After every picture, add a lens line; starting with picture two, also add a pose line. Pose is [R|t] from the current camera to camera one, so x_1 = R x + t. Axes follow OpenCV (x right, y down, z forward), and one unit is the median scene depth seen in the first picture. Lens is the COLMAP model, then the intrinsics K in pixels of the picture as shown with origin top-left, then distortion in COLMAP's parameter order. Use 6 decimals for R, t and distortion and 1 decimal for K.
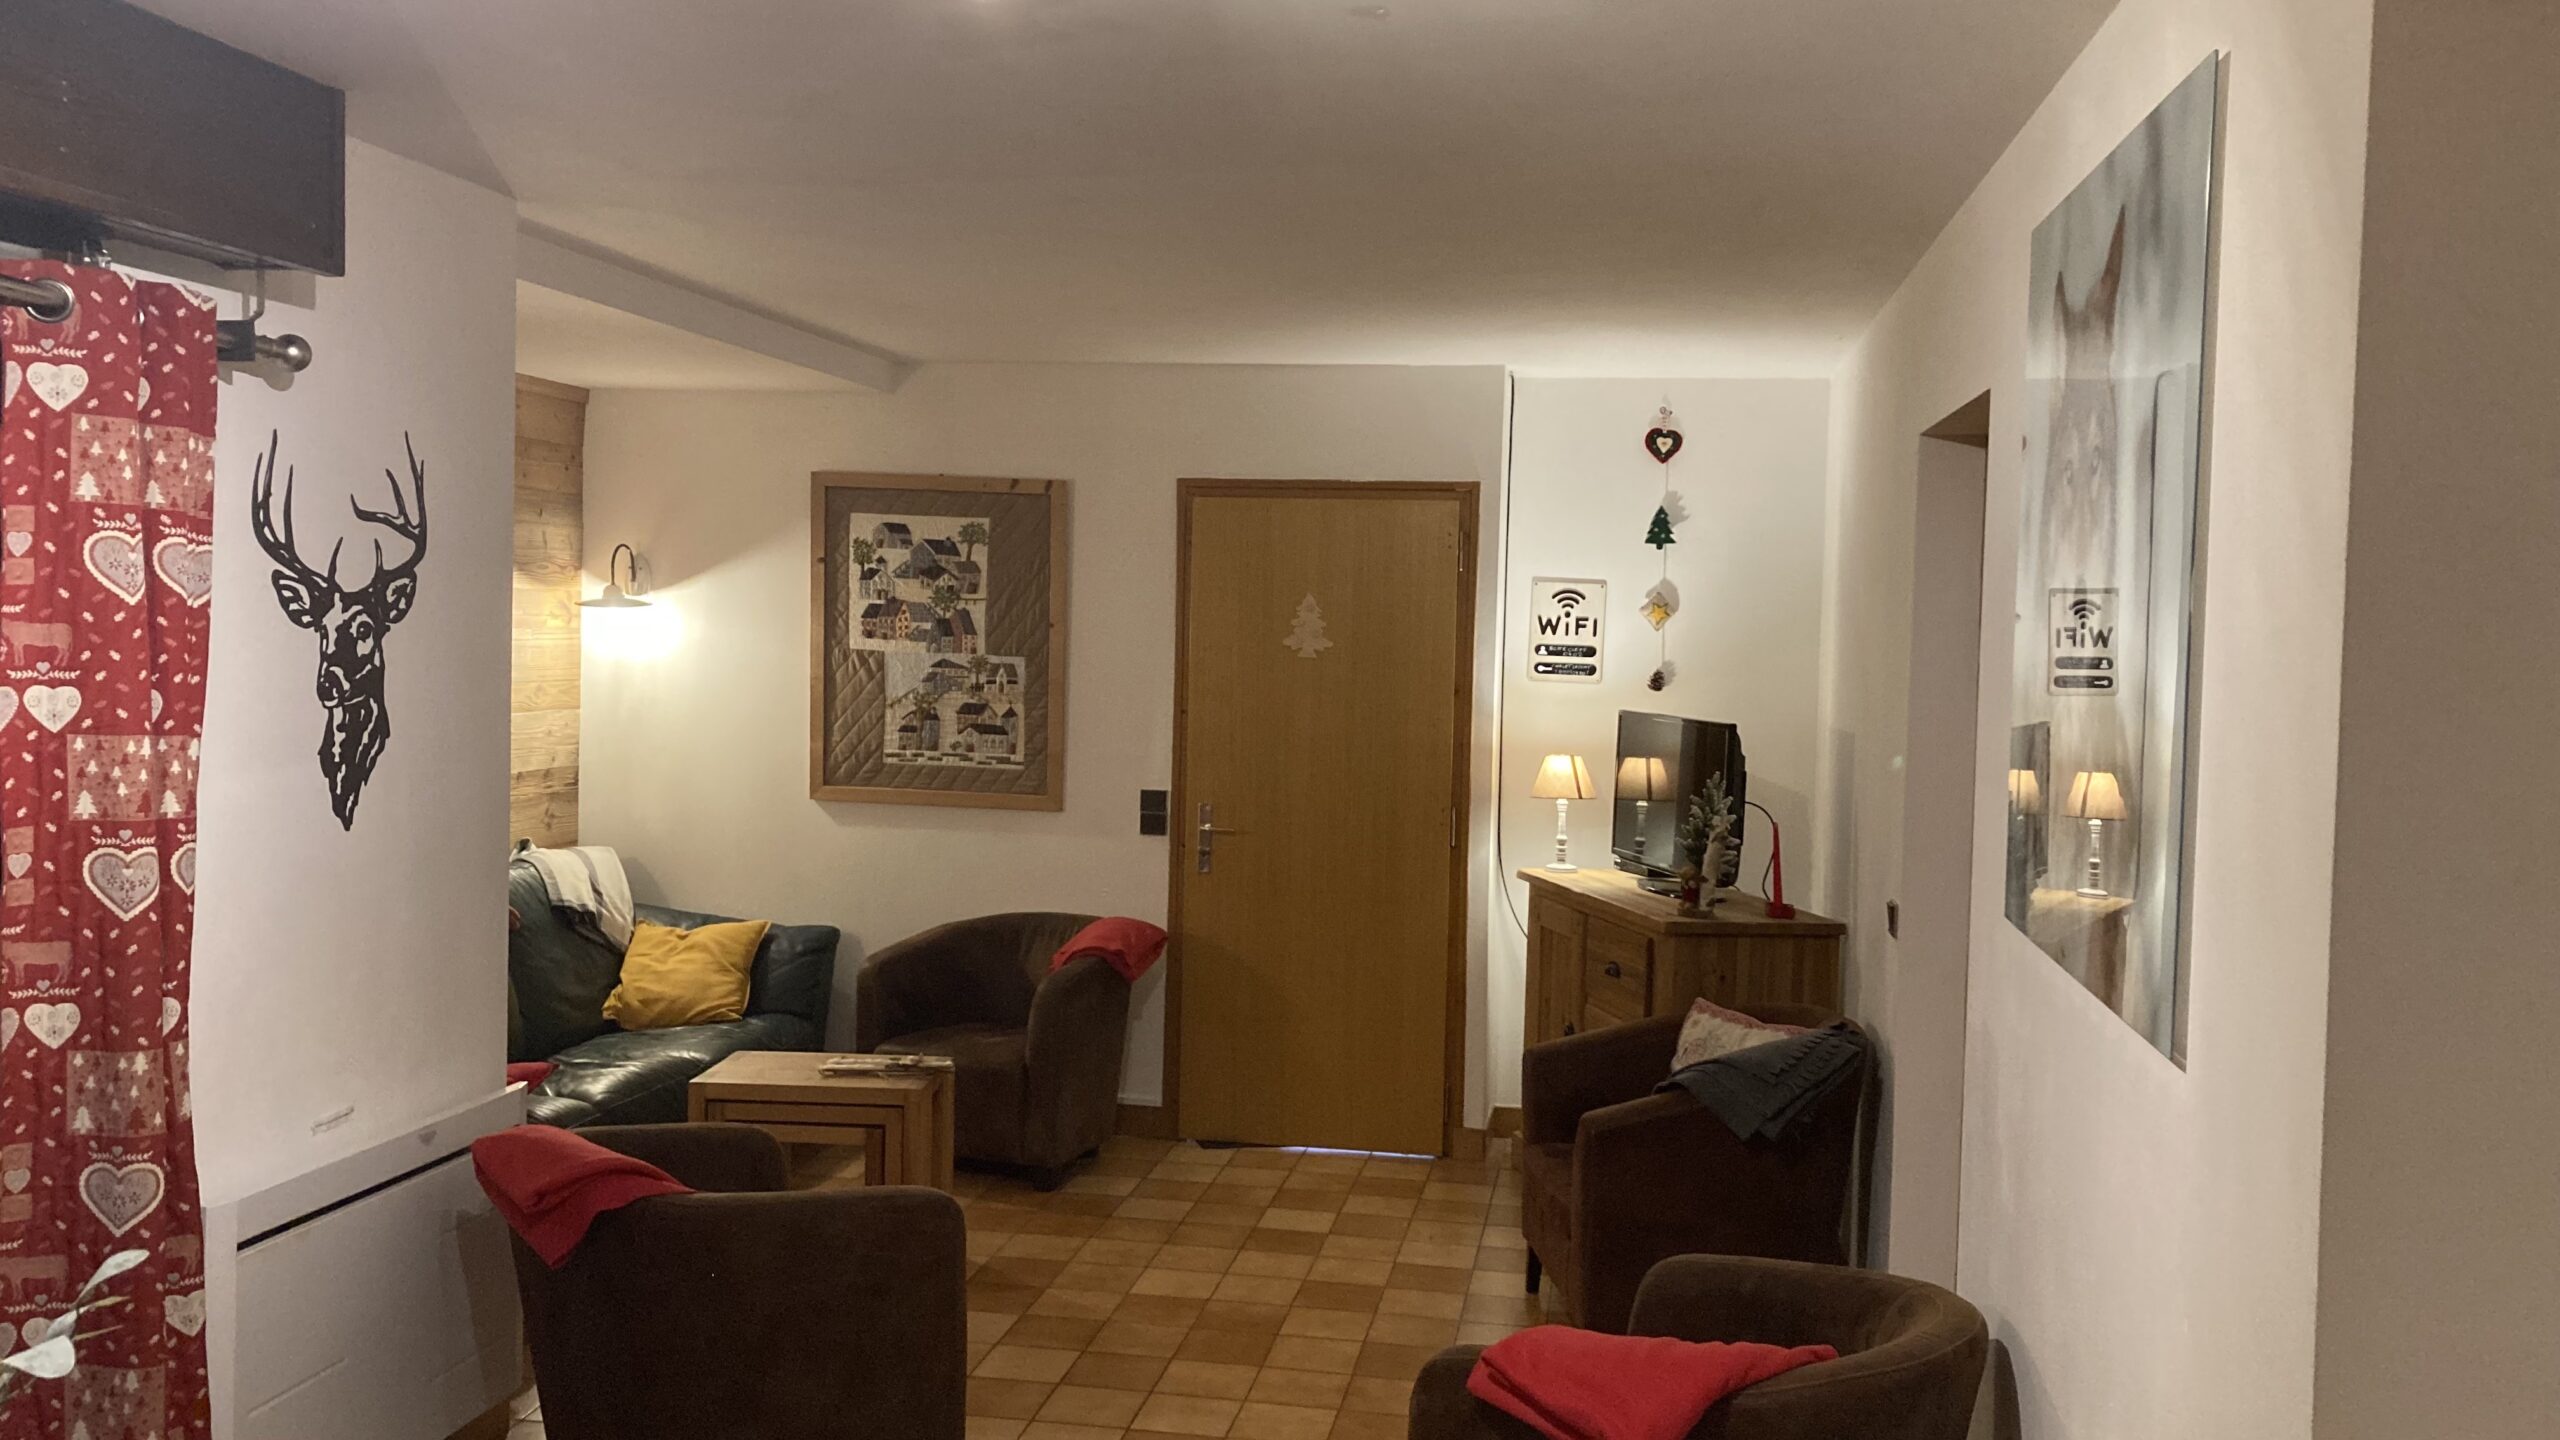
lens RADIAL K [[2087.0, 0, 1304.9], [0, 2087.0, 723.5], [0, 0, 1]] dist [0.030000, -0.014974]
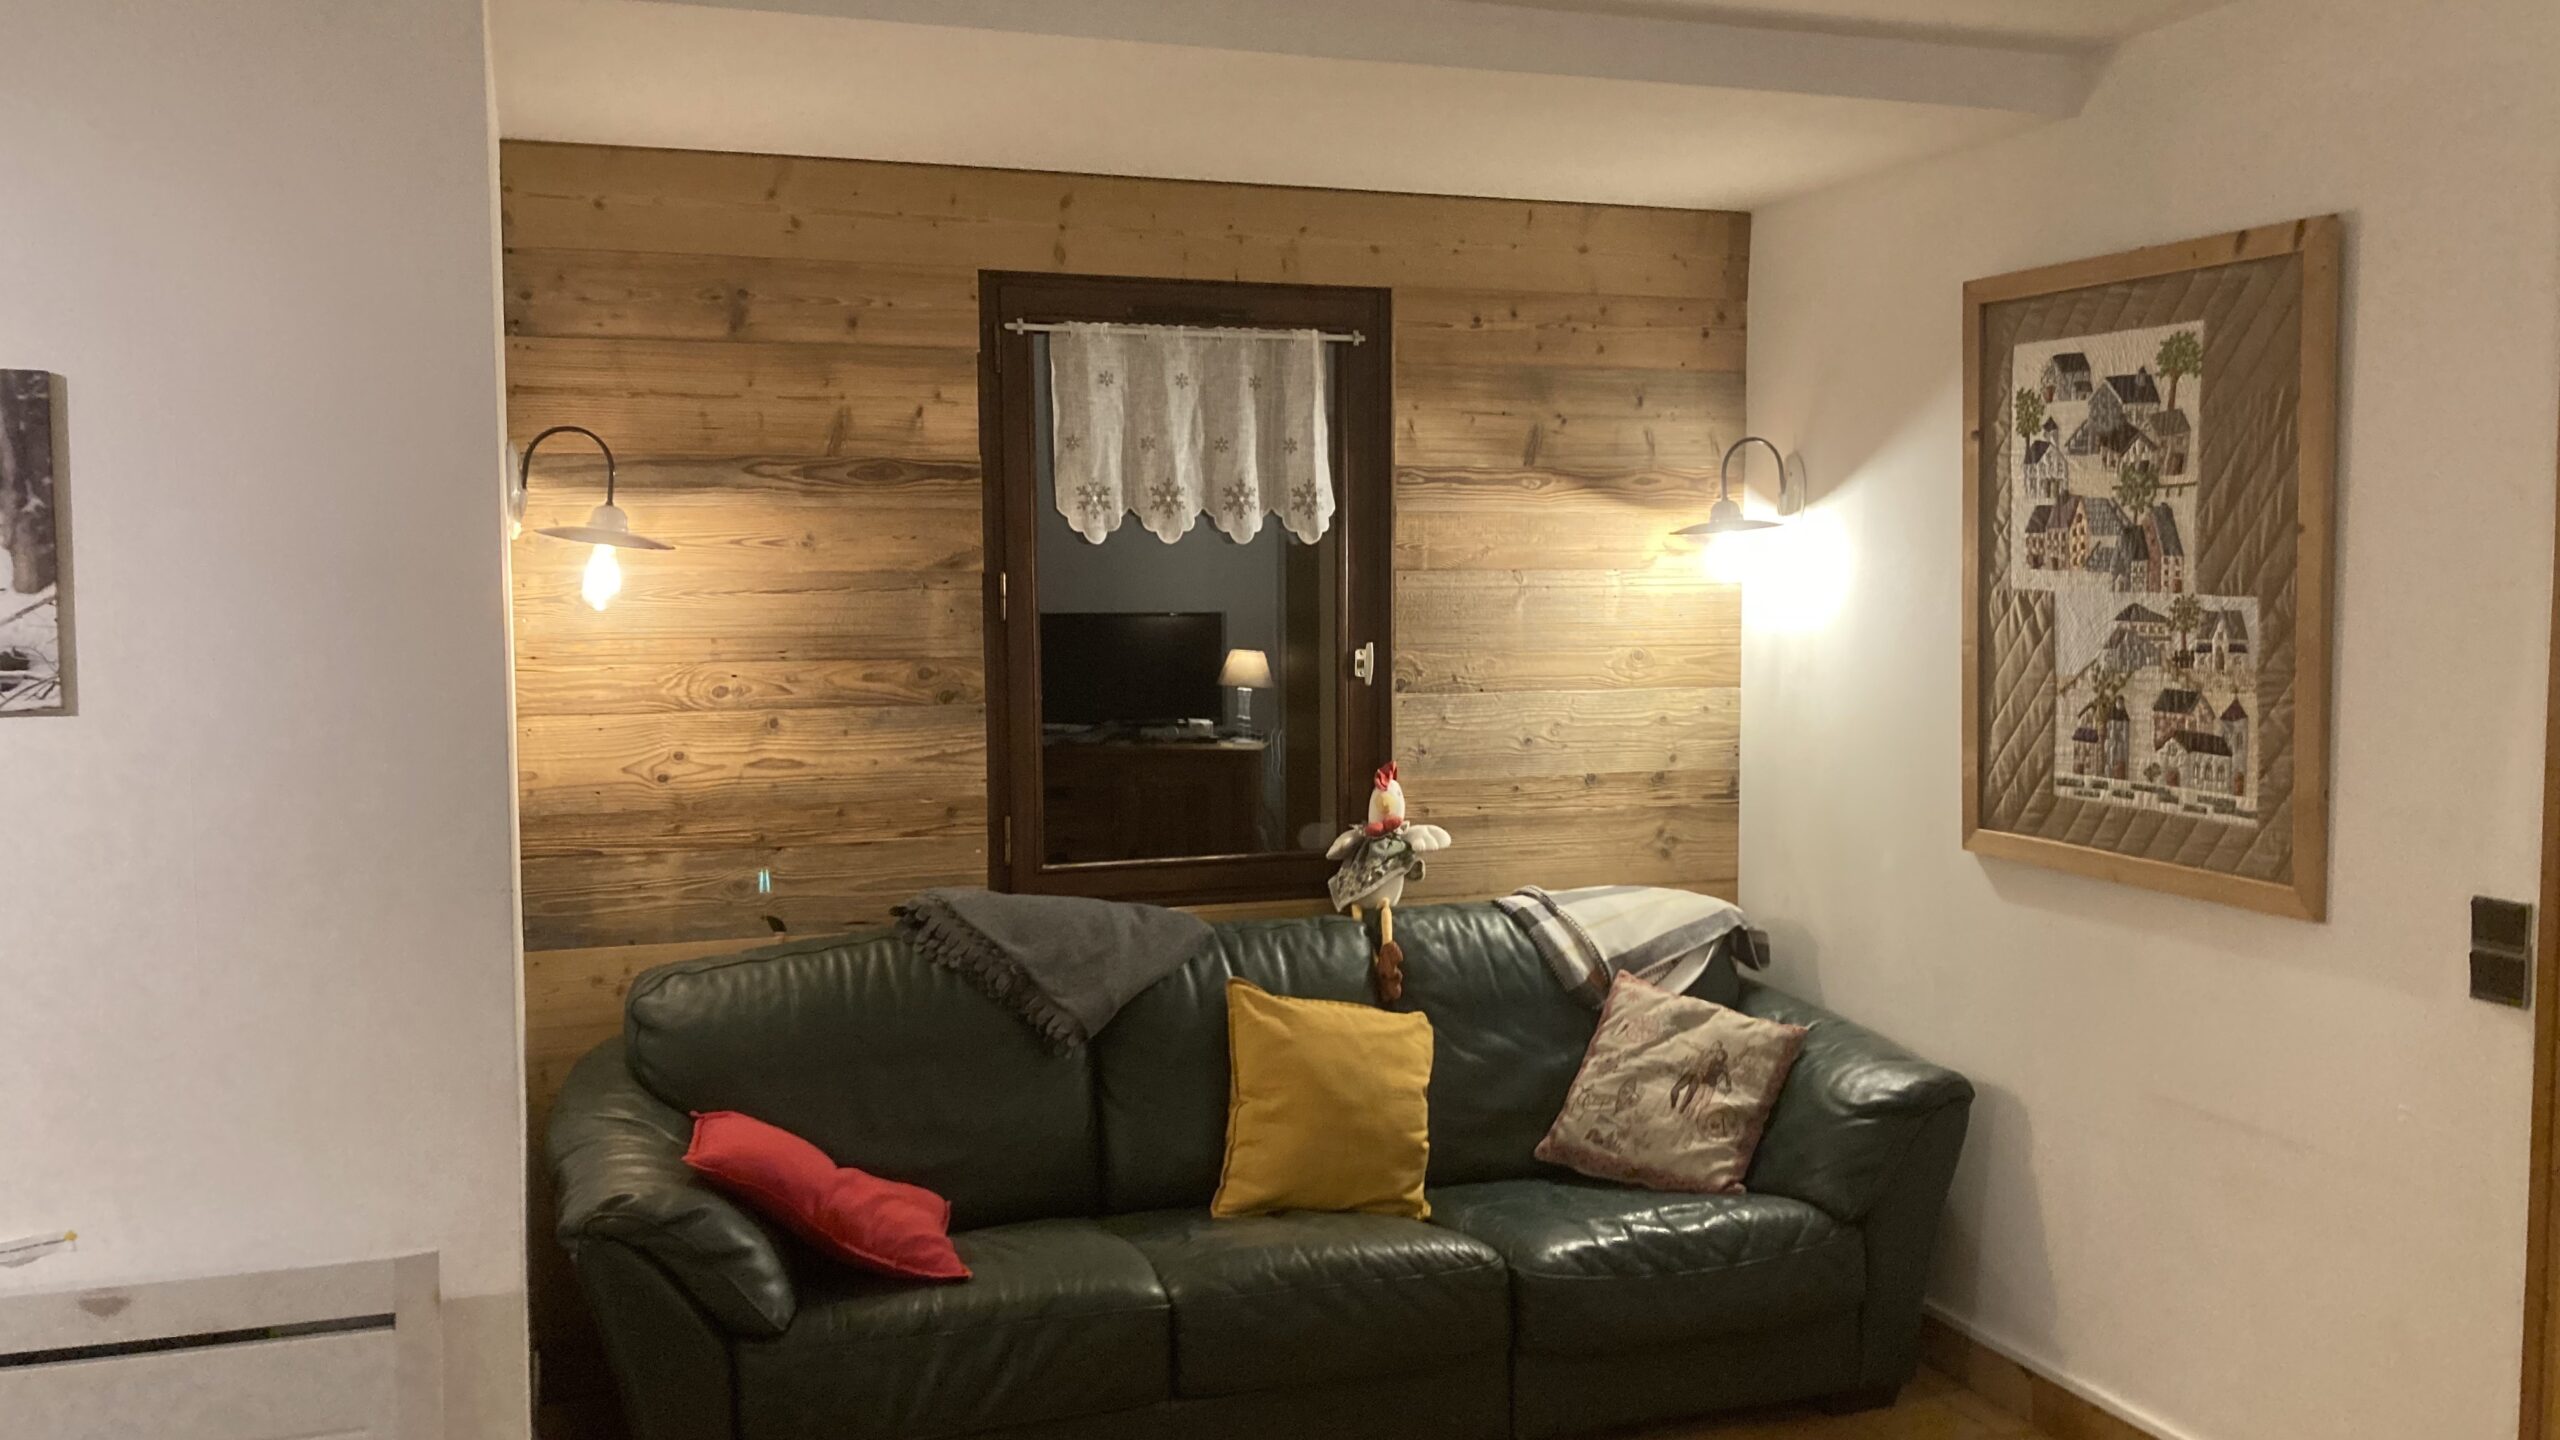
lens RADIAL K [[2087.0, 0, 1297.6], [0, 2087.0, 722.2], [0, 0, 1]] dist [0.030000, -0.014974]
pose [[0.447270, 0.034814, -0.893721, 0.202144], [-0.023152, 0.999358, 0.027343, -0.010841], [0.894099, 0.008462, 0.447789, 0.579581]]
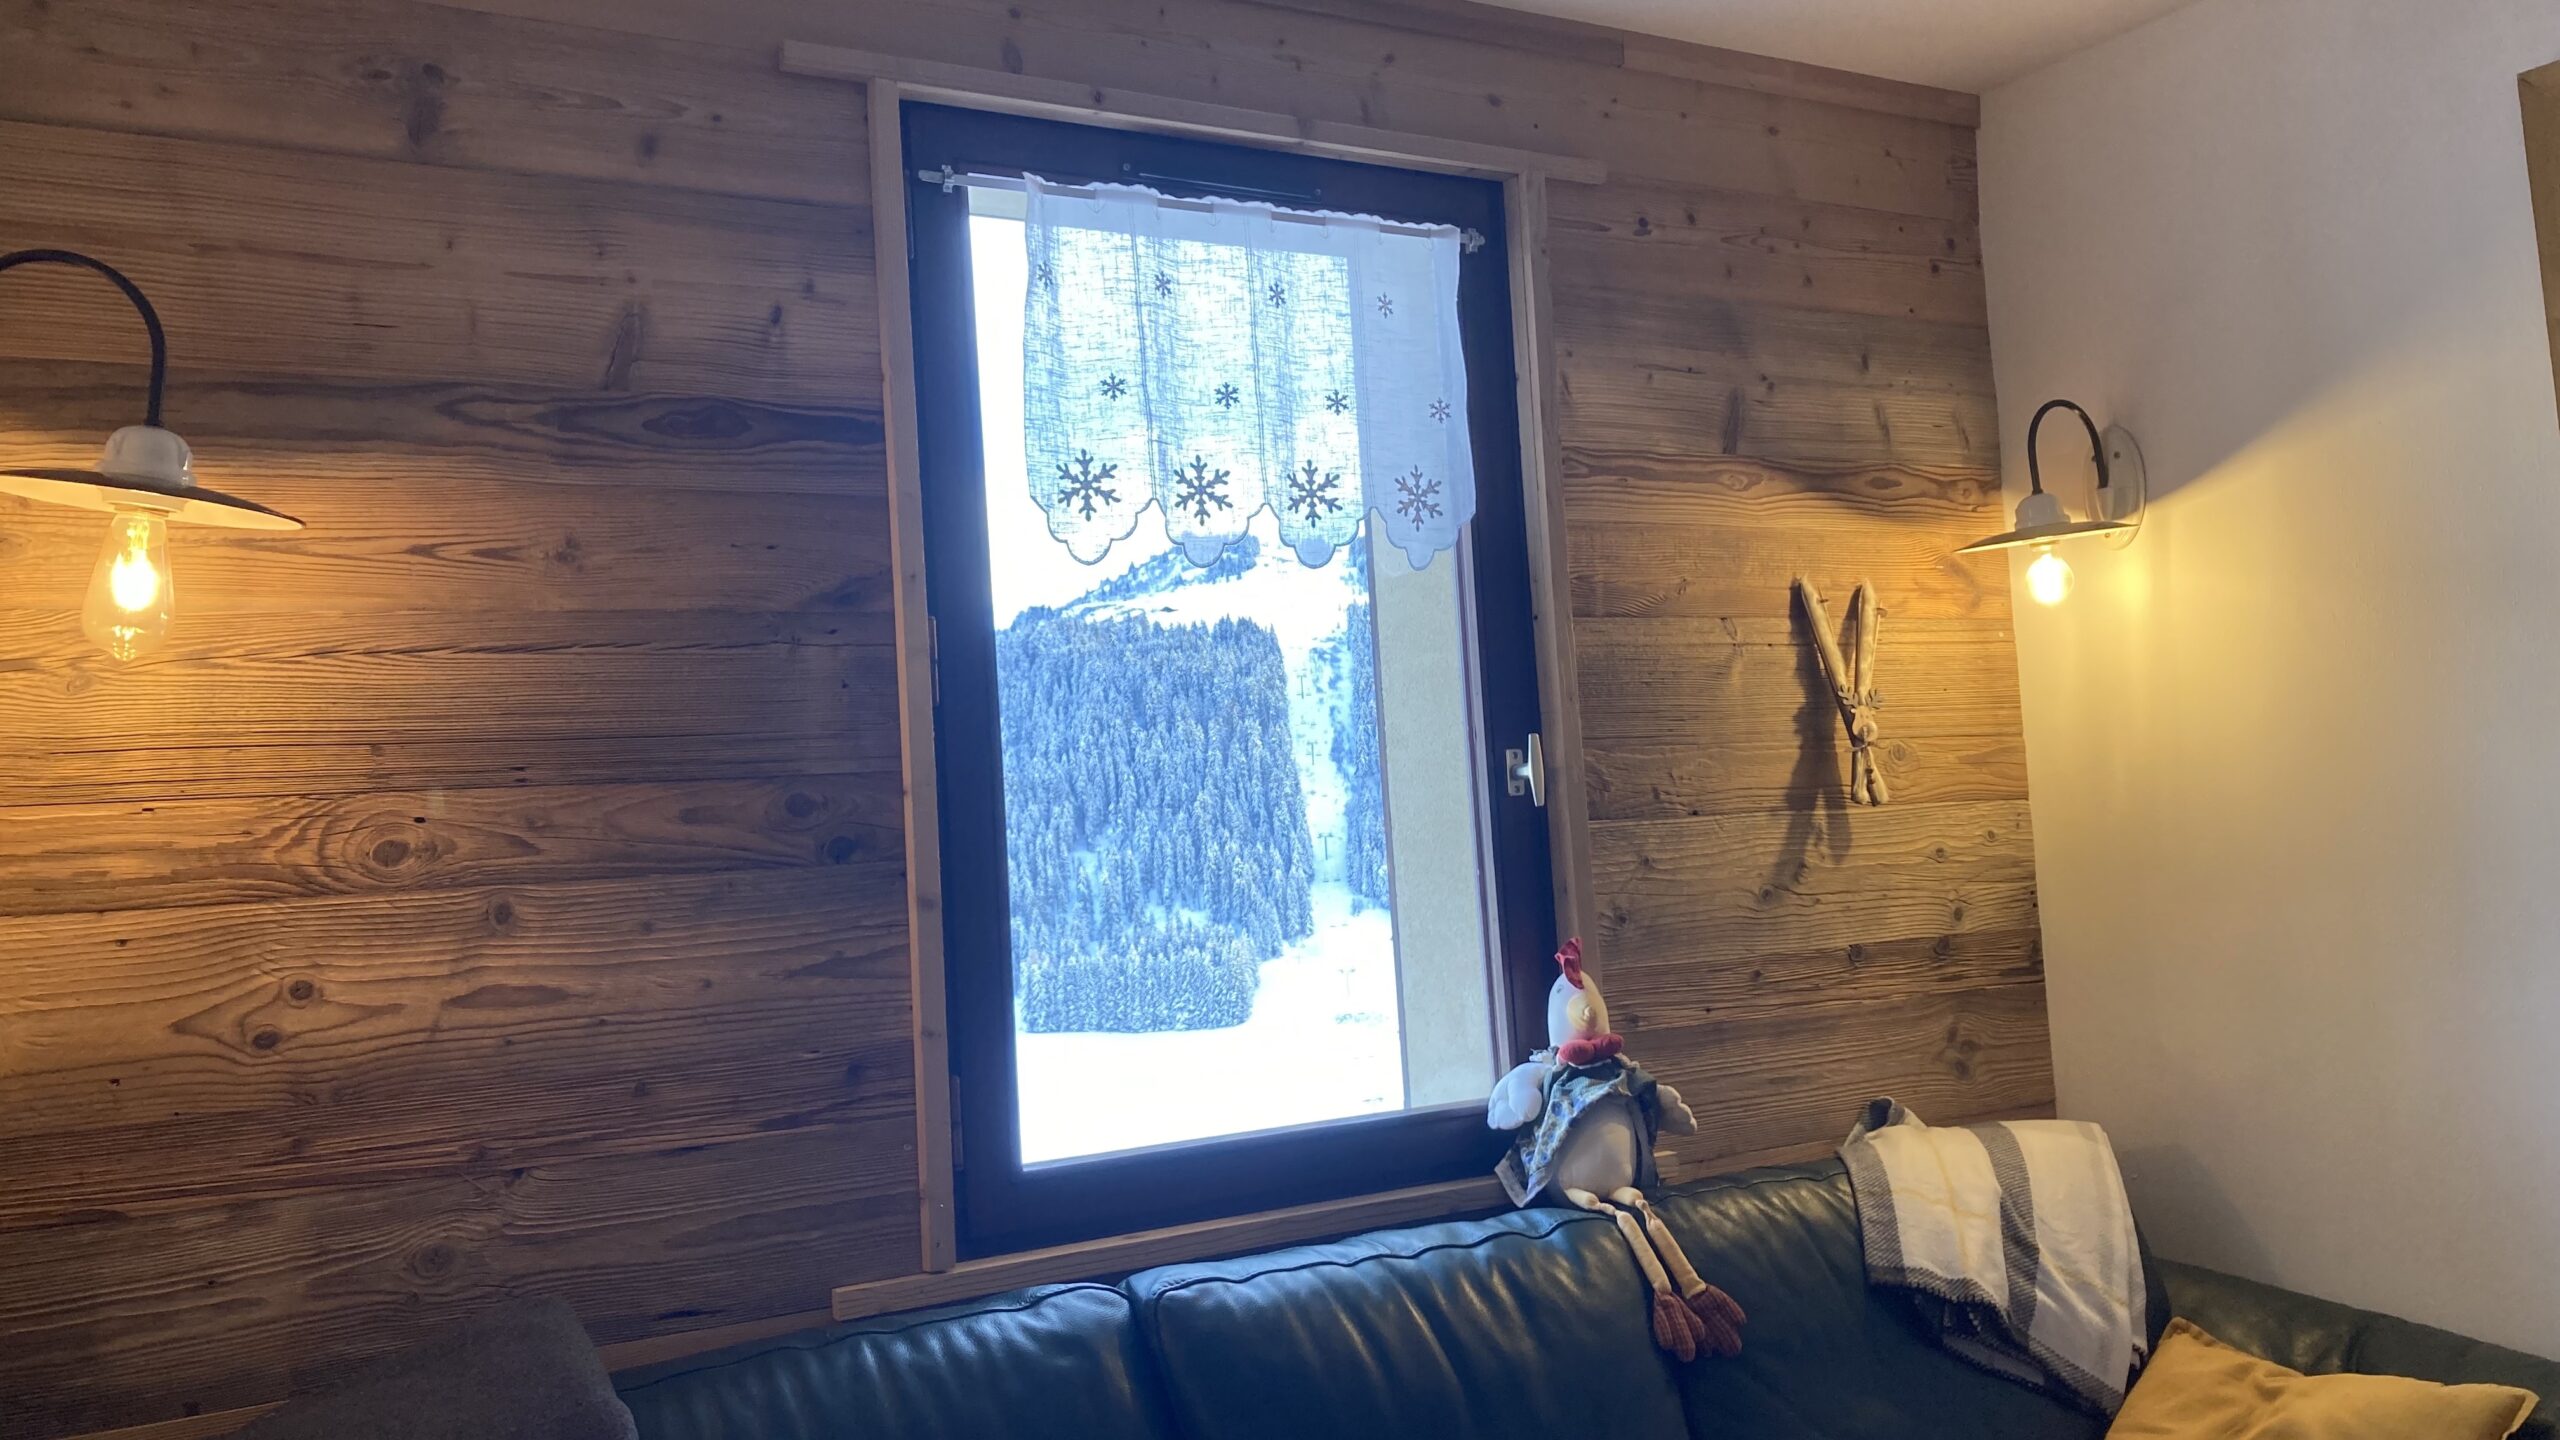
lens RADIAL K [[2087.0, 0, 1260.2], [0, 2087.0, 717.9], [0, 0, 1]] dist [0.030000, -0.014974]
pose [[0.625286, -0.125972, -0.770161, -0.107865], [0.045327, 0.991082, -0.125306, 0.024575], [0.779078, 0.043443, 0.625420, 0.610998]]
